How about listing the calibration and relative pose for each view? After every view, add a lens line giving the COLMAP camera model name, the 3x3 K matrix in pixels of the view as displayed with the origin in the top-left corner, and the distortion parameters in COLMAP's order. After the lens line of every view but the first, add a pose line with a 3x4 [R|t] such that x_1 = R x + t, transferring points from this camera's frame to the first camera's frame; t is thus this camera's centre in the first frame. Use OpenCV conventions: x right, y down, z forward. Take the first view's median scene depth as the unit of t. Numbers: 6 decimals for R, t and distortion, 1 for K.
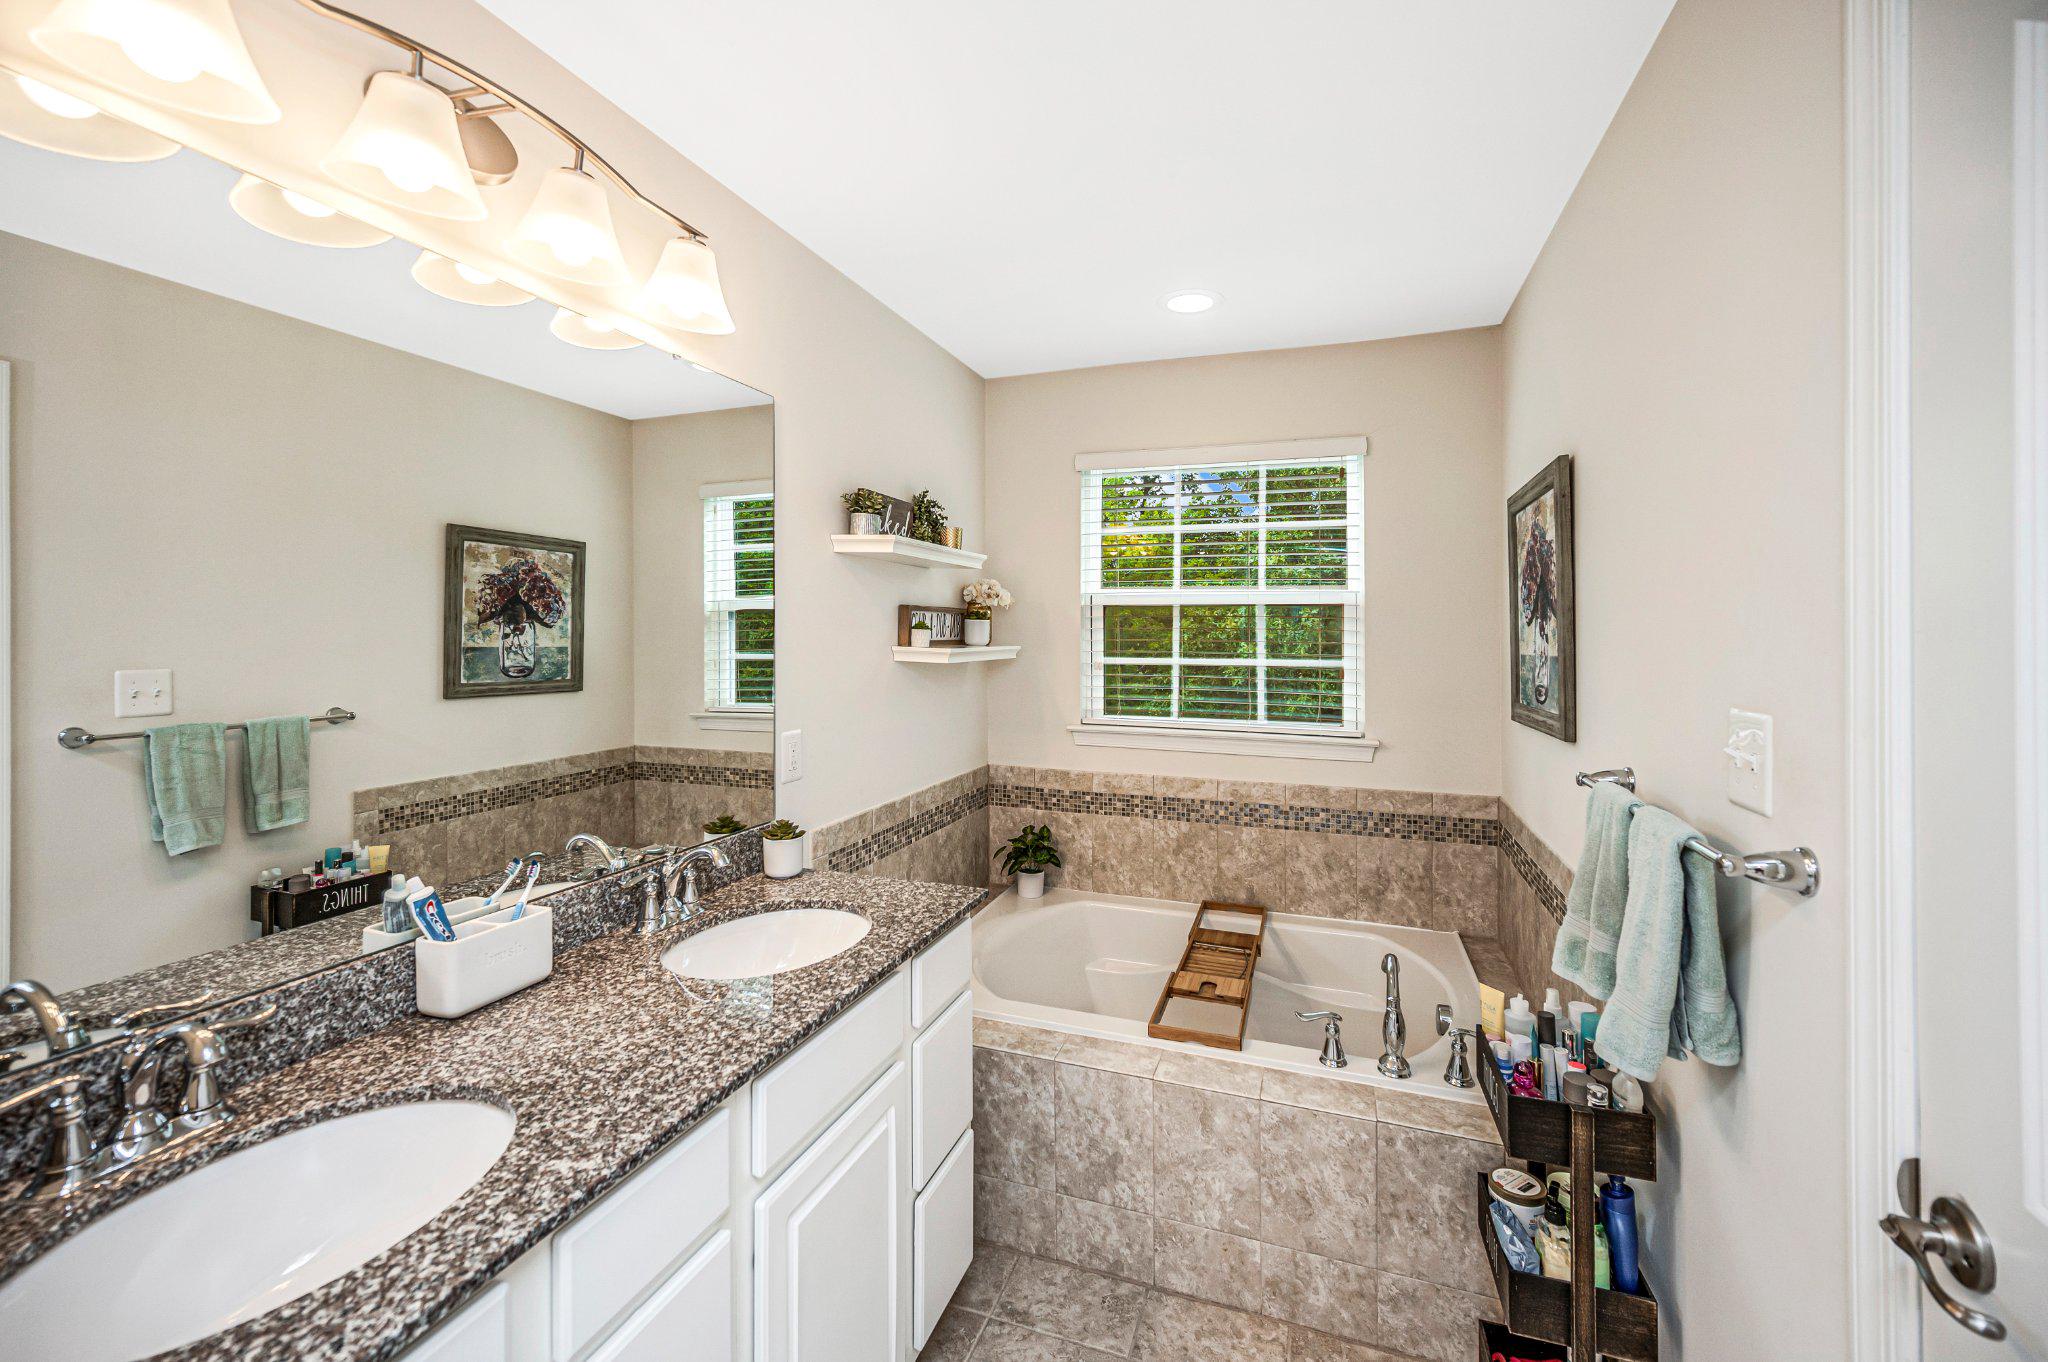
lens RADIAL K [[839.5, 0, 1058.3], [0, 839.5, 645.8], [0, 0, 1]] dist [0.000458, 0.000742]
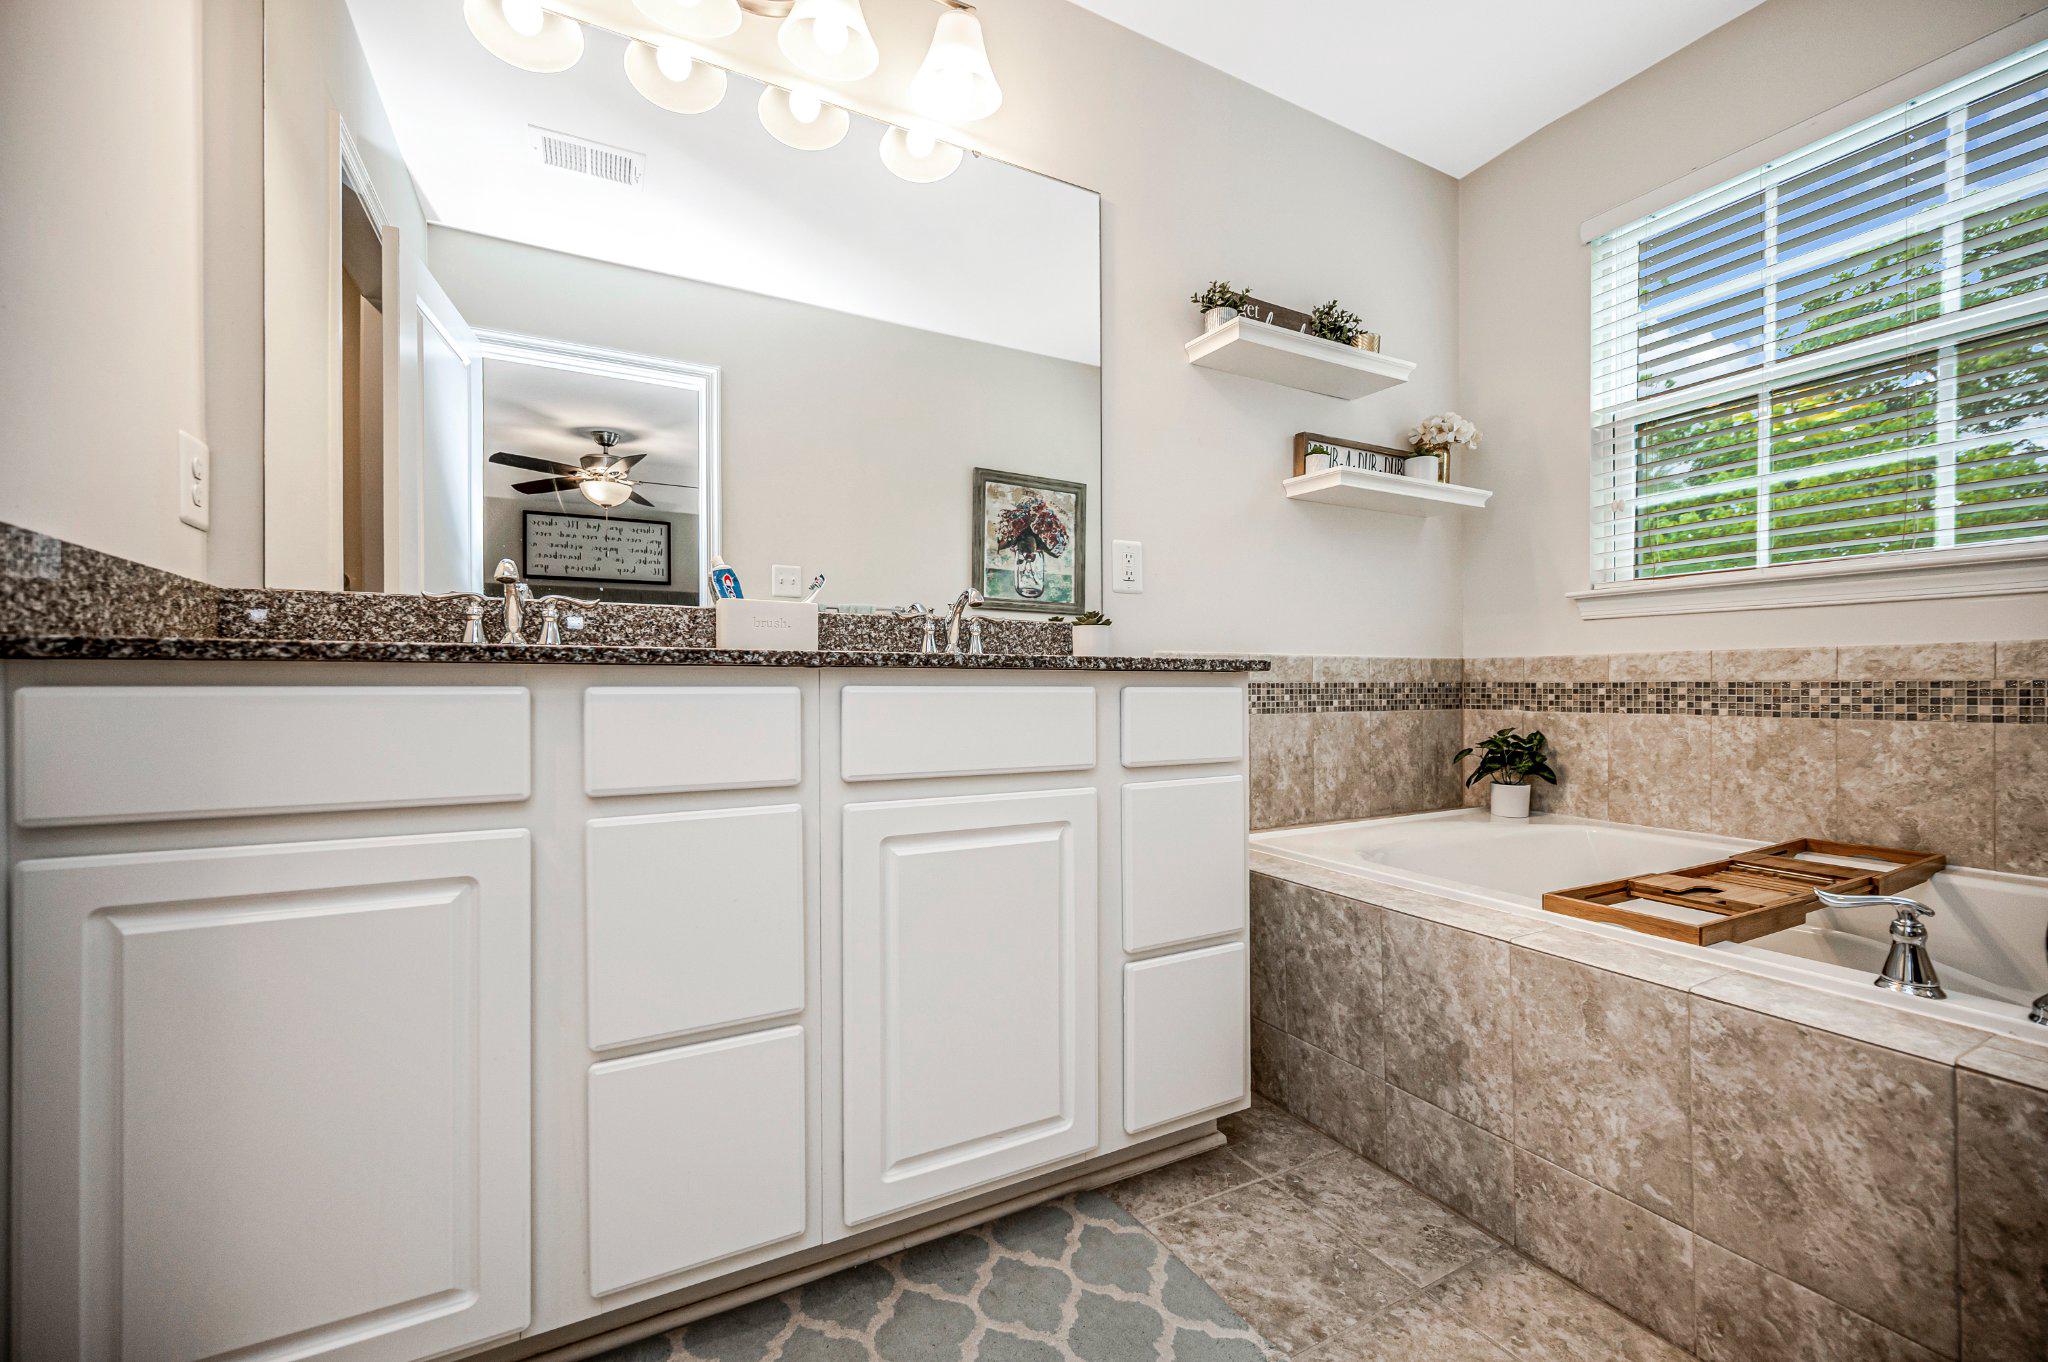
lens RADIAL K [[839.5, 0, 1016.9], [0, 839.5, 689.6], [0, 0, 1]] dist [0.000458, 0.000742]
pose [[0.734216, -0.000174, -0.678916, 0.183491], [0.009539, 0.999904, 0.010059, 0.197025], [0.678849, -0.013862, 0.734147, 0.153046]]
